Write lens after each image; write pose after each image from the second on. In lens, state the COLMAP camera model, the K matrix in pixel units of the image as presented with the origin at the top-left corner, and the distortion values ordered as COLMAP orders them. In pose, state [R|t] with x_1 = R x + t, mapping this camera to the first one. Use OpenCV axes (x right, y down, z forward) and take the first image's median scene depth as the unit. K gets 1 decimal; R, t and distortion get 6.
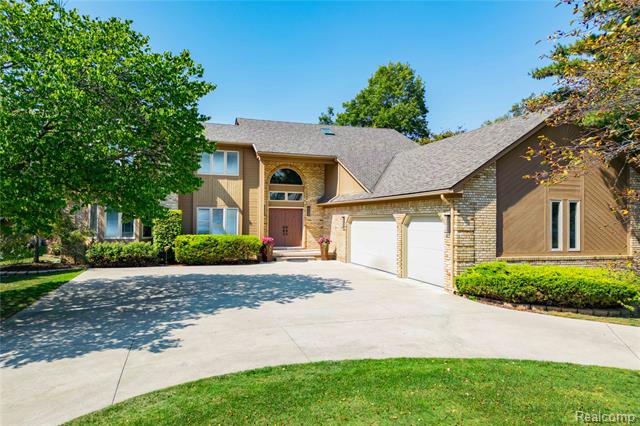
lens RADIAL K [[432.8, 0, 320.0], [0, 432.8, 213.0], [0, 0, 1]] dist [0.025074, -0.001320]
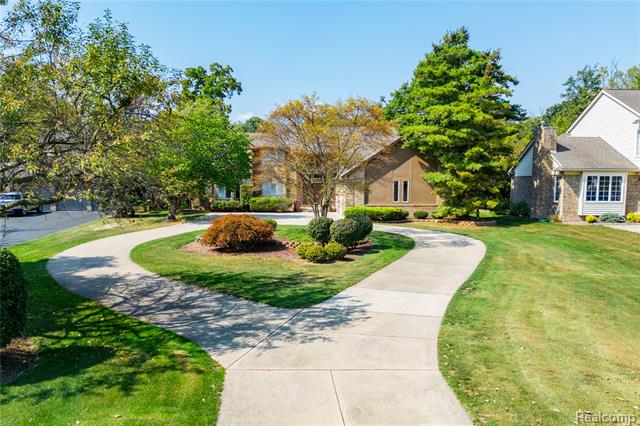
lens RADIAL K [[511.7, 0, 321.4], [0, 511.7, 222.2], [0, 0, 1]] dist [0.094781, -0.115821]
pose [[0.965816, 0.011159, -0.258987, 0.783085], [0.010175, 0.996671, 0.080890, -0.030040], [0.259028, -0.080760, 0.962488, -1.572798]]
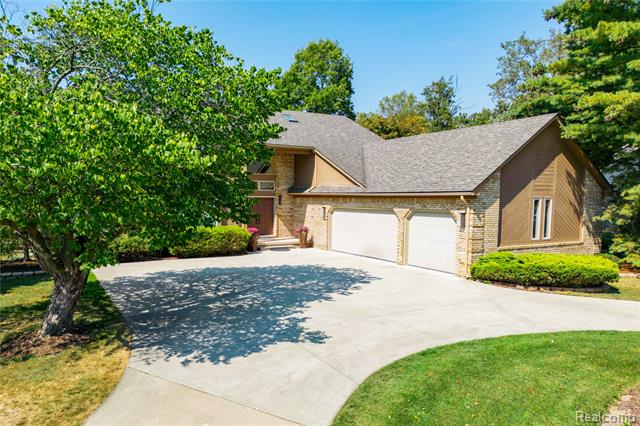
lens RADIAL K [[444.8, 0, 302.1], [0, 444.8, 246.7], [0, 0, 1]] dist [0.044130, -0.003954]
pose [[0.977352, -0.026757, 0.209922, -0.323632], [-0.000647, 0.991592, 0.129402, -0.050967], [-0.211619, -0.126607, 0.969117, -0.074683]]
